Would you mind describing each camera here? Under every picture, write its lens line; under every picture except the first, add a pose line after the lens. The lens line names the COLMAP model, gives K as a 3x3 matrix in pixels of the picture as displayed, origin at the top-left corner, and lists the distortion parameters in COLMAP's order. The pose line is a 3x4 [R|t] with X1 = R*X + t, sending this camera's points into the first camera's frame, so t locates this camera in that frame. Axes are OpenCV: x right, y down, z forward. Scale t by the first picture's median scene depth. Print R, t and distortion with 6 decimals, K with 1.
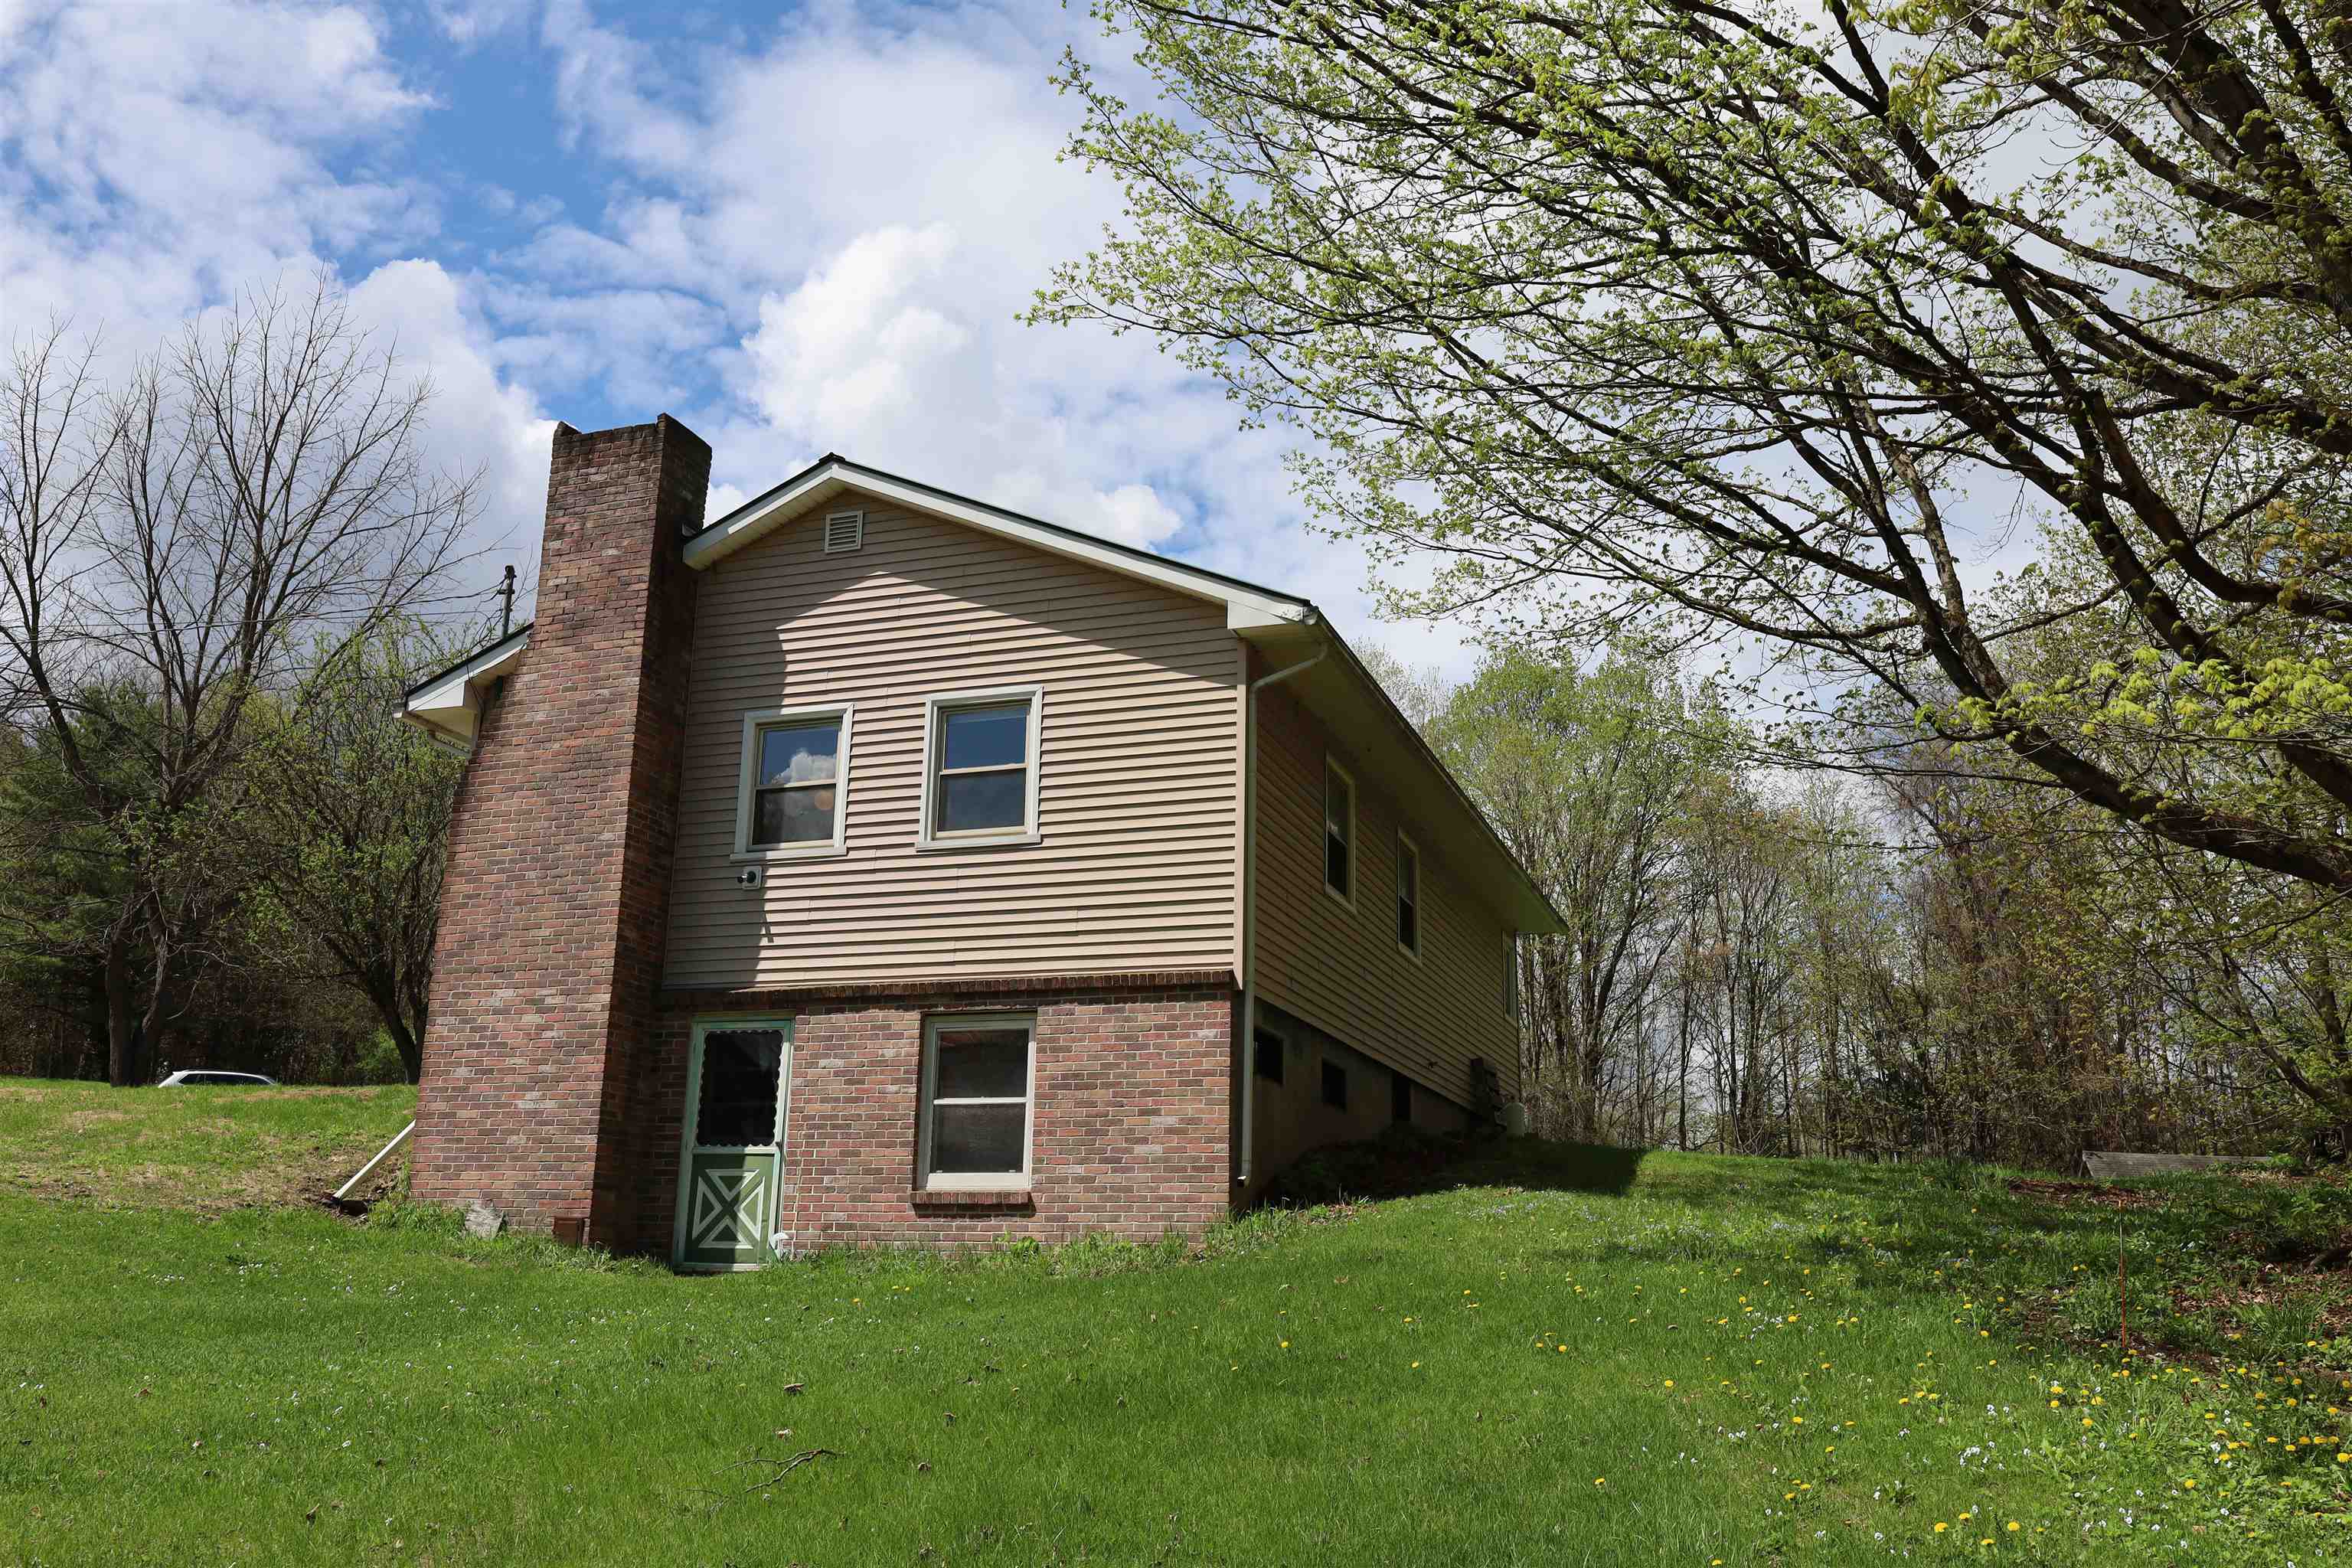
lens RADIAL K [[1968.2, 0, 1169.8], [0, 1968.2, 783.1], [0, 0, 1]] dist [-0.015608, -0.002592]
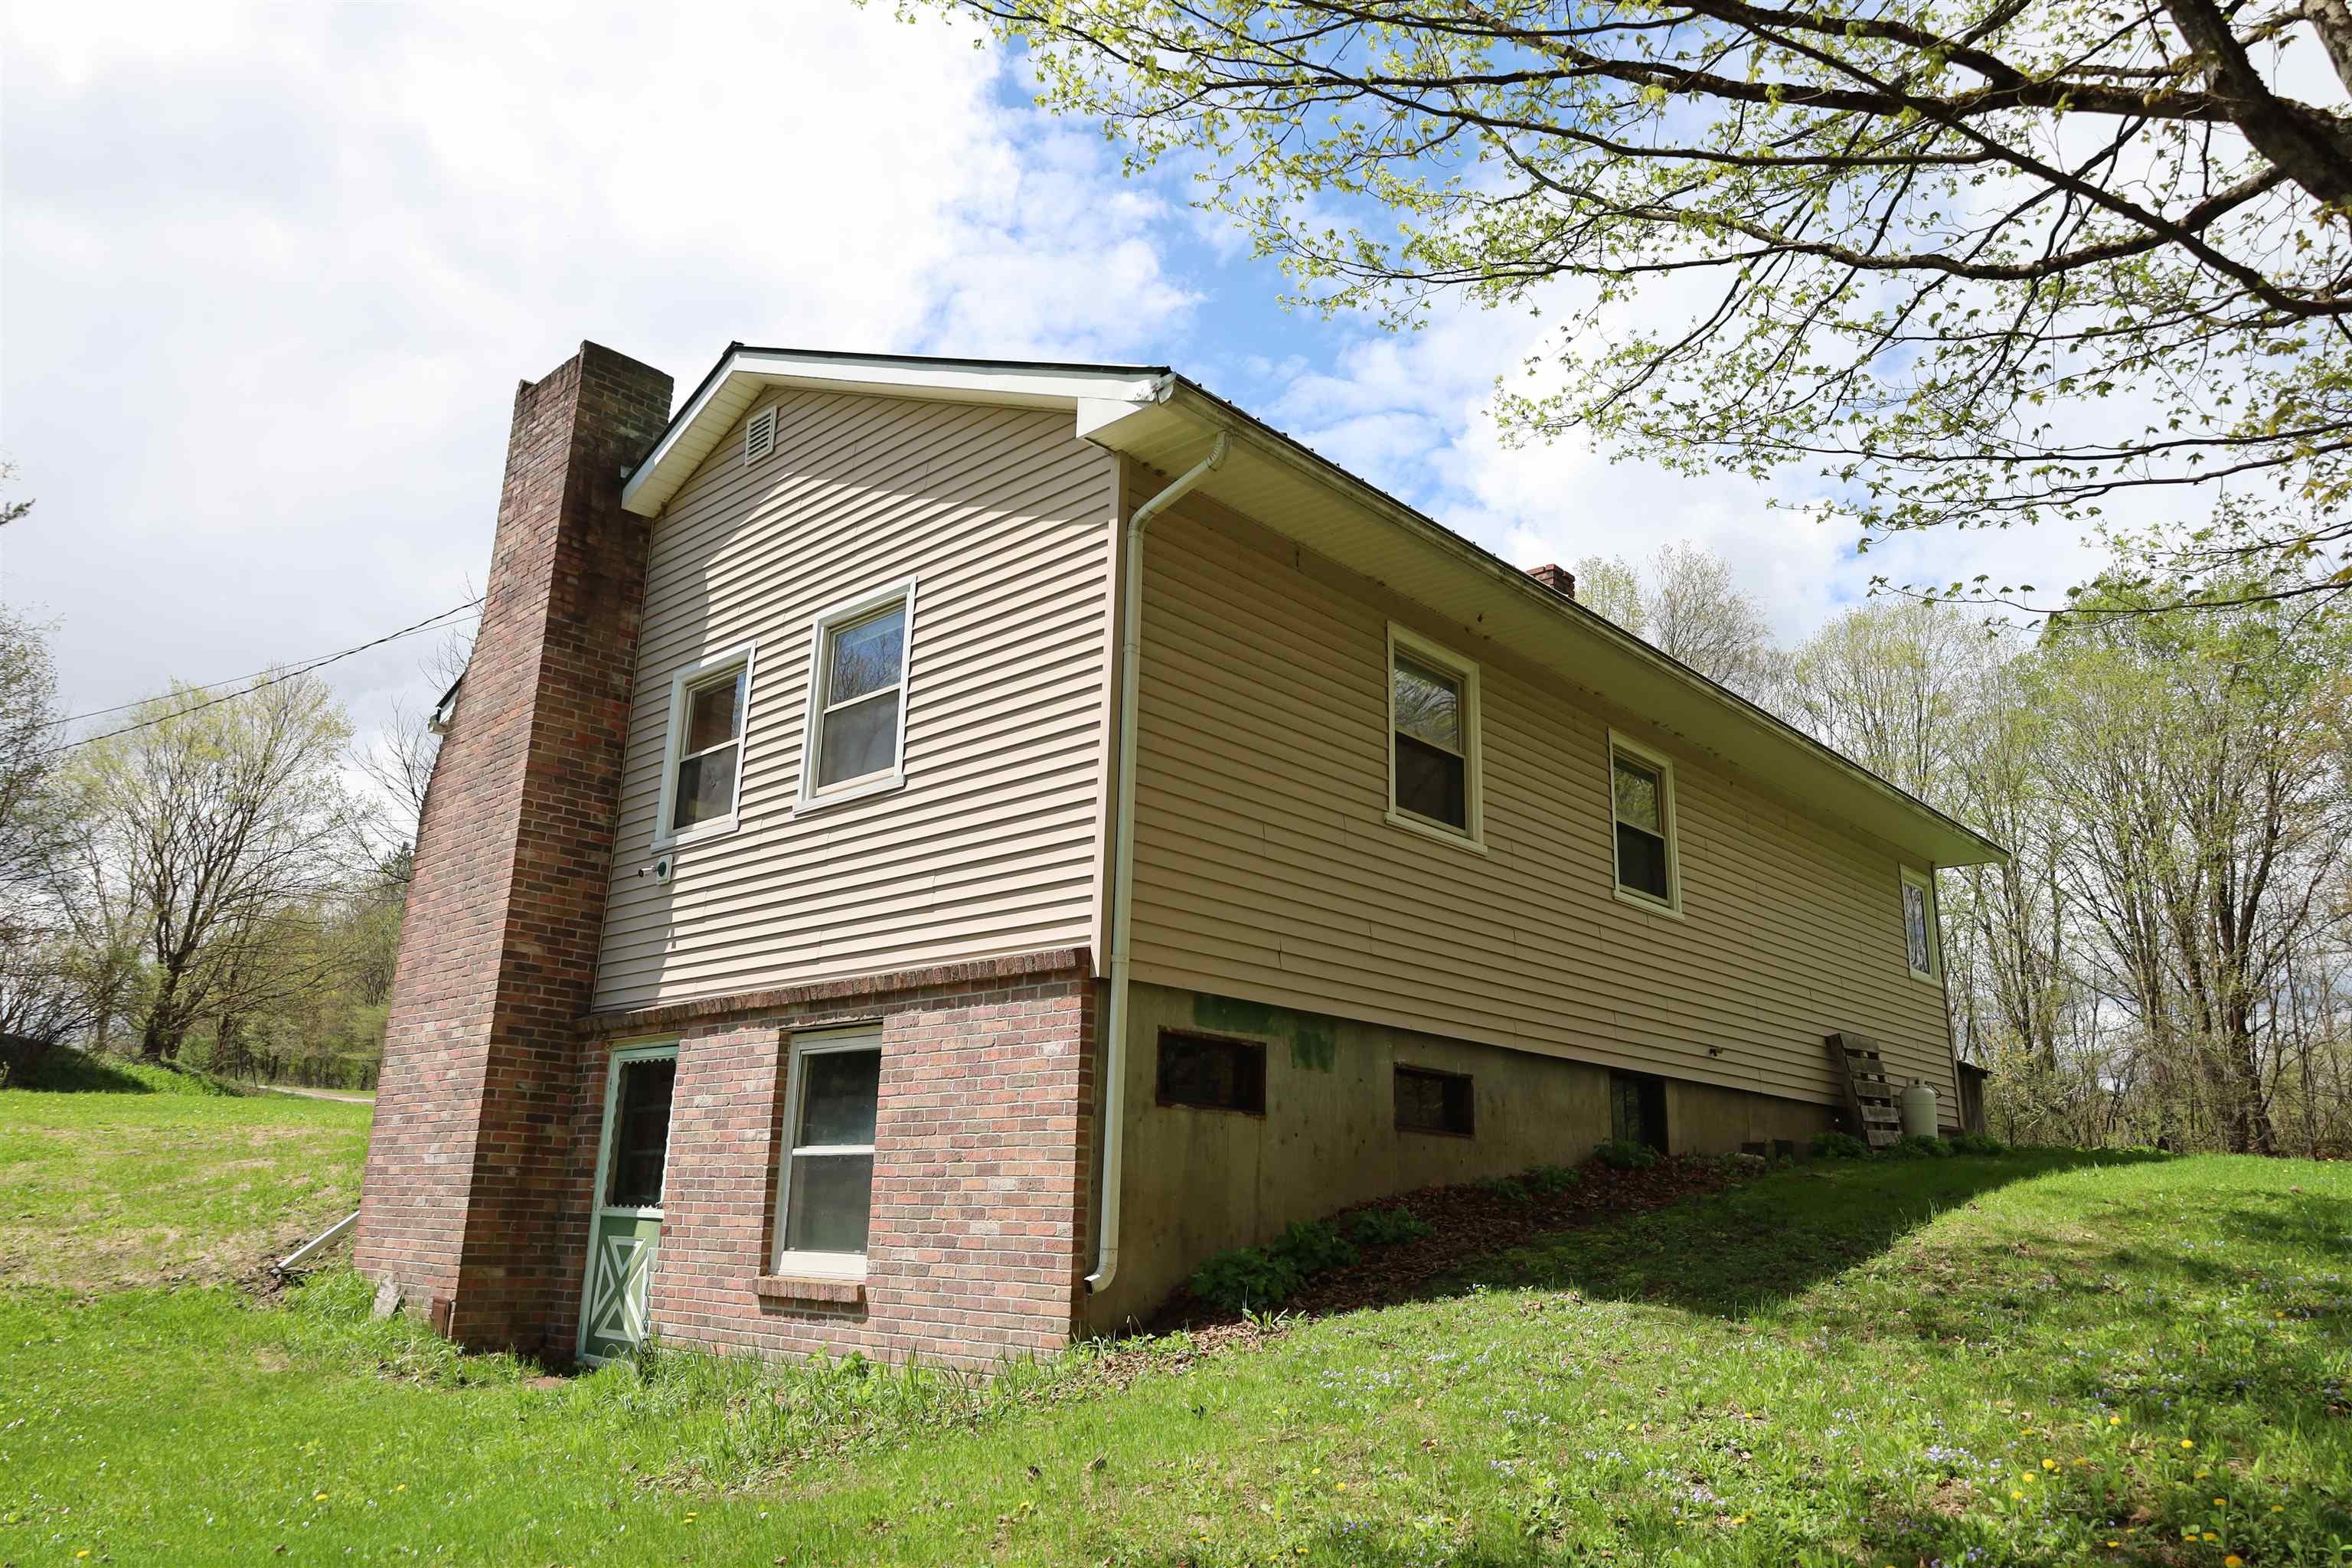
lens RADIAL K [[1610.9, 0, 1173.3], [0, 1610.9, 785.3], [0, 0, 1]] dist [-0.008371, -0.000873]
pose [[0.915234, -0.103299, -0.389455, 0.251901], [0.098428, 0.994613, -0.032502, 0.058196], [0.390715, -0.008586, 0.920472, 0.491488]]
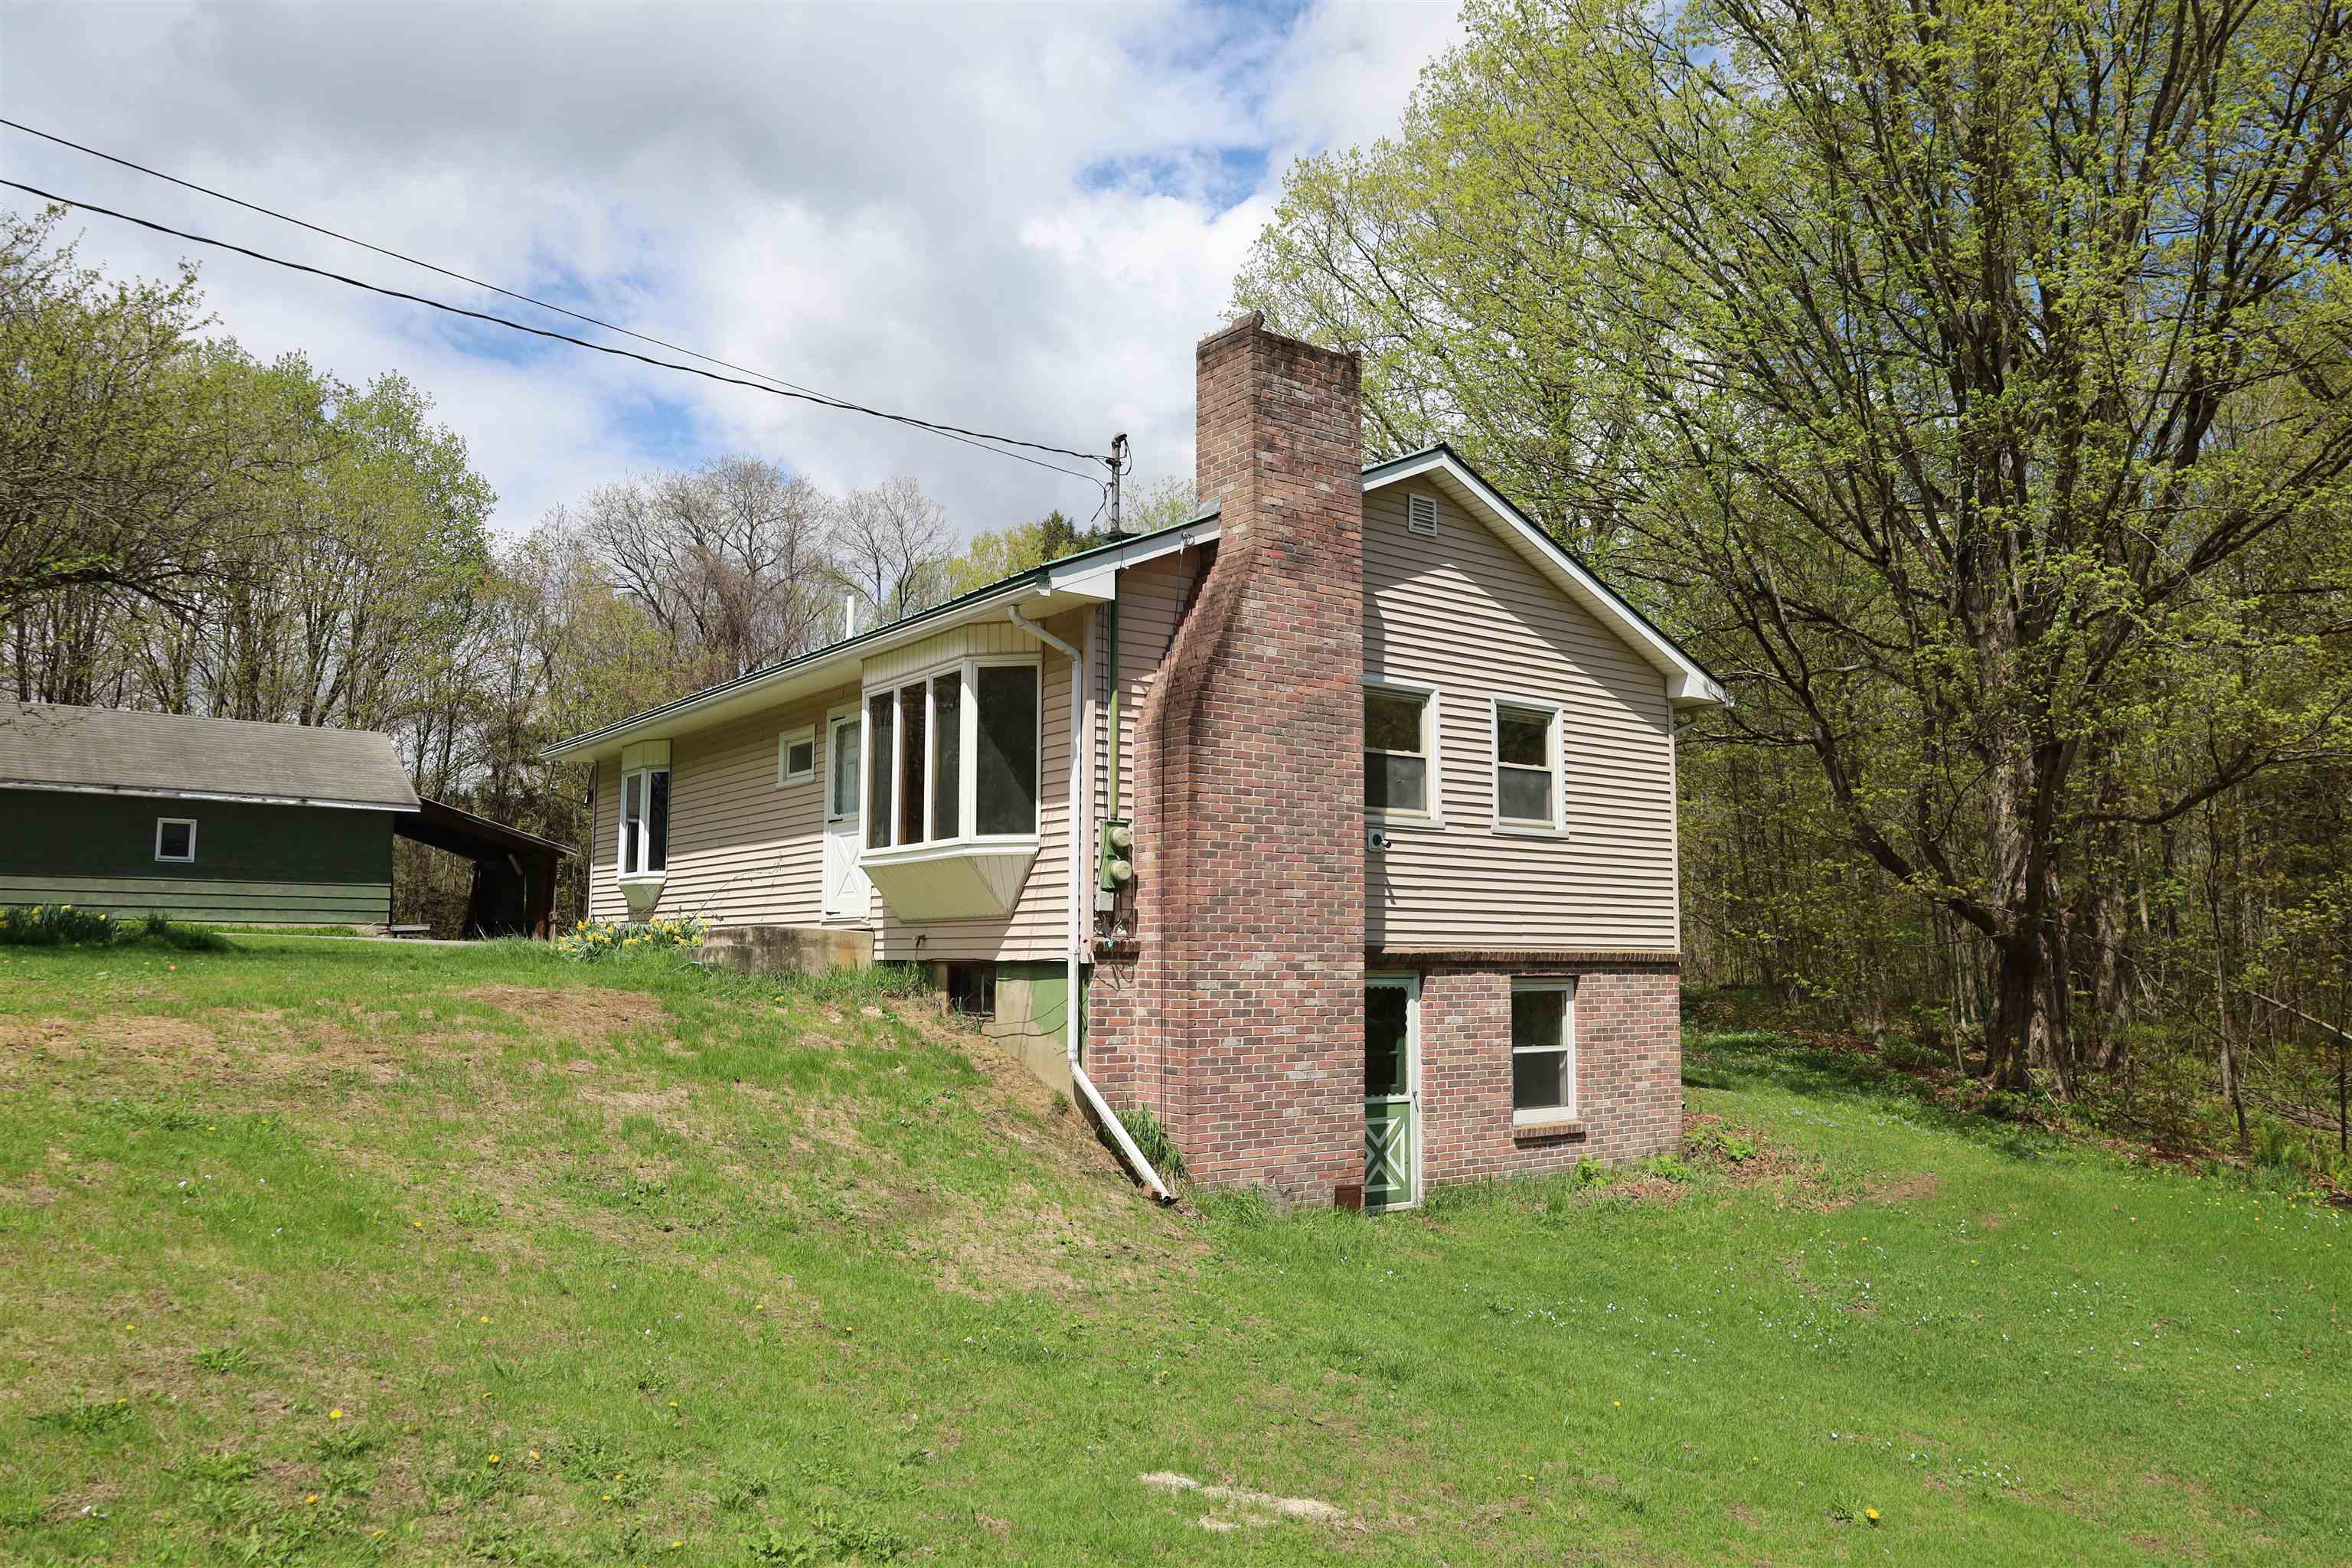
lens RADIAL K [[1610.9, 0, 1177.5], [0, 1610.9, 787.1], [0, 0, 1]] dist [-0.008371, -0.000873]
pose [[0.548043, 0.069784, 0.833534, -1.030572], [-0.213611, 0.975147, 0.058808, -0.007787], [-0.808714, -0.210281, 0.549329, 0.645885]]
